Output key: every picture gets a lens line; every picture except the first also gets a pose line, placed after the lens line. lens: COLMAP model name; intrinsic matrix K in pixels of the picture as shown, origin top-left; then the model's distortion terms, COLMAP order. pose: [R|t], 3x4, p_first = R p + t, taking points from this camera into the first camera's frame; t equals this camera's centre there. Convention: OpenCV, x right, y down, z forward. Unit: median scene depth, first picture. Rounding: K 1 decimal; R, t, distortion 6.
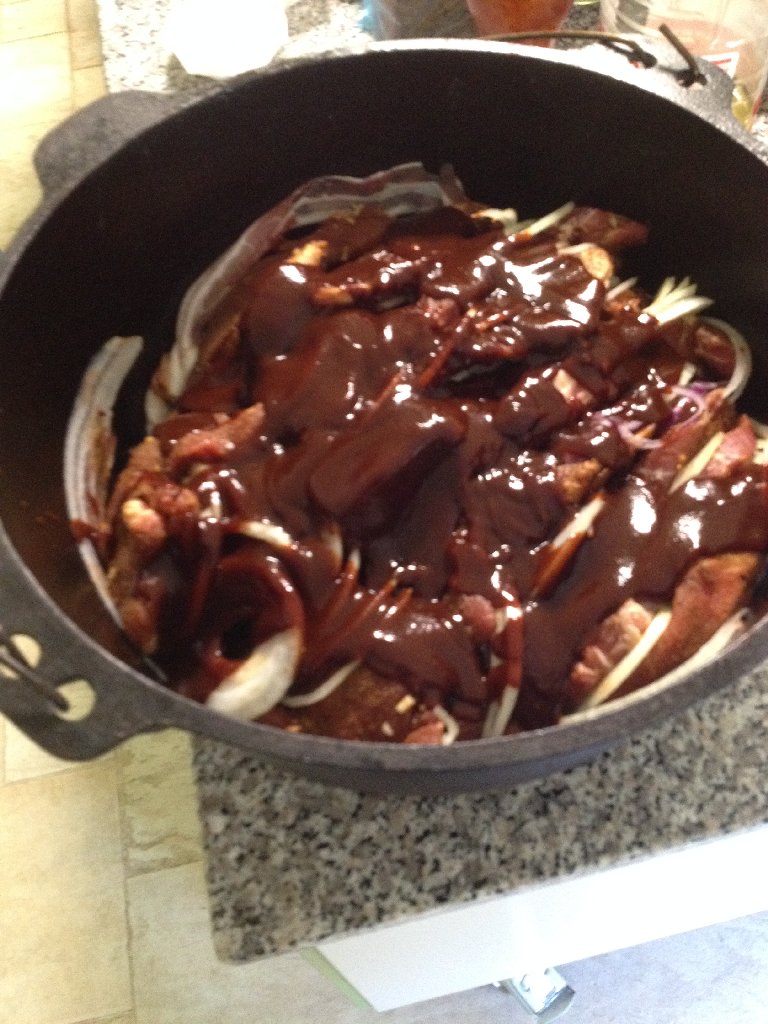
lens RADIAL K [[999.3, 0, 384.0], [0, 999.3, 512.0], [0, 0, 1]] dist [-0.104700, 0.112801]
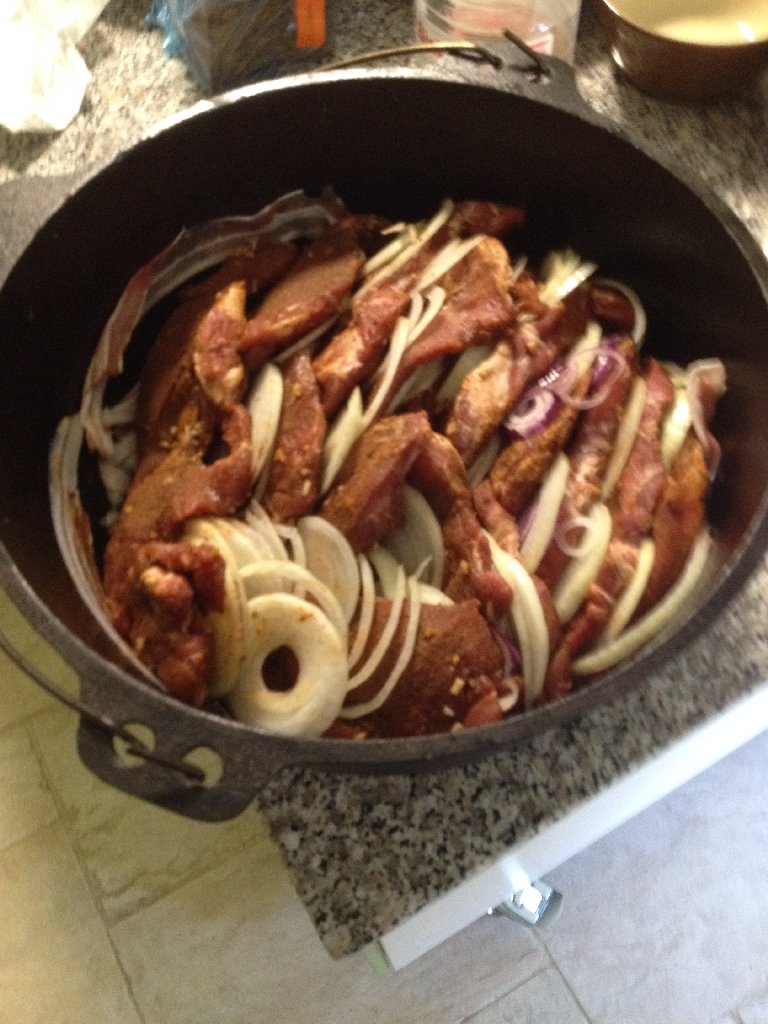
lens RADIAL K [[999.3, 0, 384.0], [0, 999.3, 512.0], [0, 0, 1]] dist [-0.104700, 0.112801]
pose [[0.950830, -0.250991, 0.181455, -0.181348], [0.244575, 0.967937, 0.057282, -0.067241], [-0.190014, -0.010086, 0.981730, -0.067687]]
